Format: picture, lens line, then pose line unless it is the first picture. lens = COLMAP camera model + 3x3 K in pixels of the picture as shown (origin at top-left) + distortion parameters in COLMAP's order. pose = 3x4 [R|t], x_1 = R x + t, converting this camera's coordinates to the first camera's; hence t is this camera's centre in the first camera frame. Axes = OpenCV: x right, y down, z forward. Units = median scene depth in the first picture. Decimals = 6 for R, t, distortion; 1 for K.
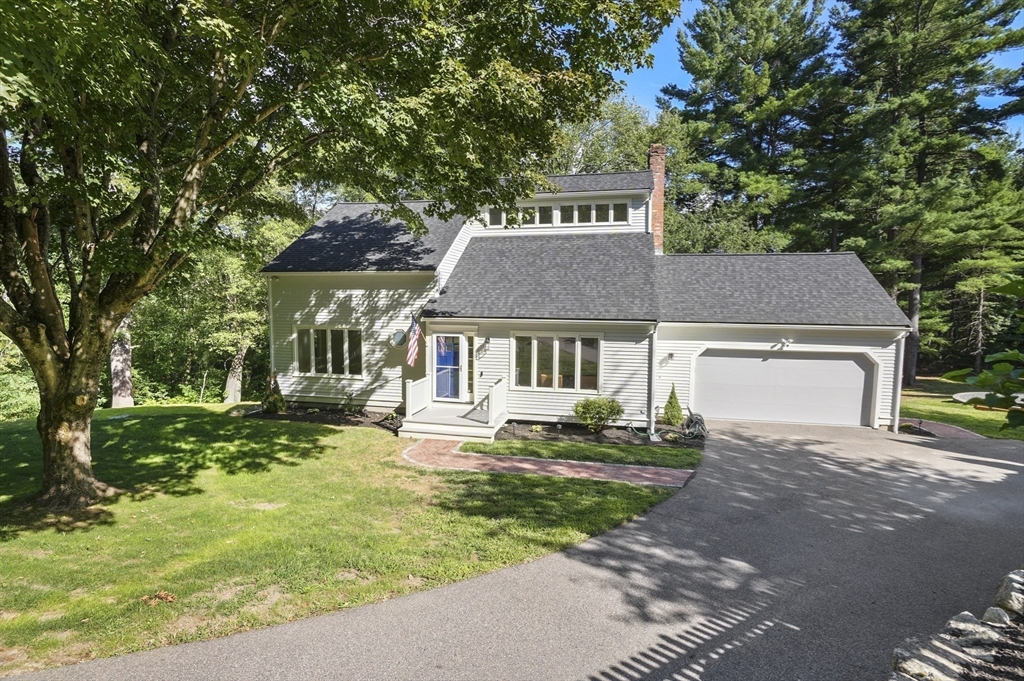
lens RADIAL K [[472.2, 0, 512.0], [0, 472.2, 340.5], [0, 0, 1]] dist [-0.000595, -0.000089]
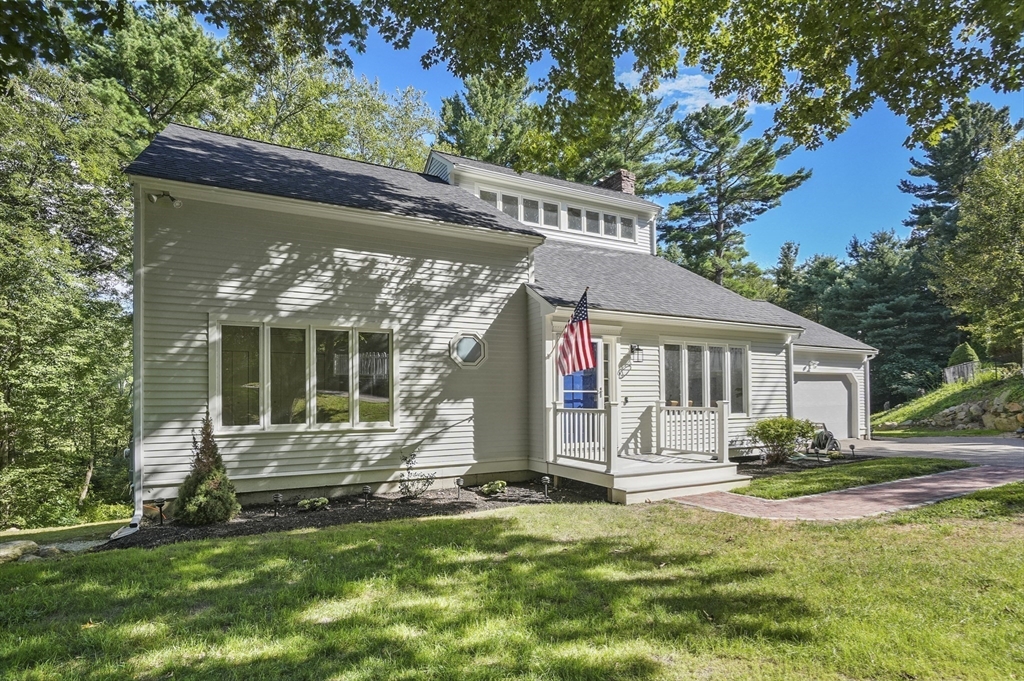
lens RADIAL K [[480.1, 0, 511.7], [0, 480.1, 389.6], [0, 0, 1]] dist [-0.001129, -0.000082]
pose [[0.772912, -0.000073, 0.634513, -0.564340], [0.057835, 0.995845, -0.070336, 0.087161], [-0.631872, 0.091060, 0.769705, 0.537780]]
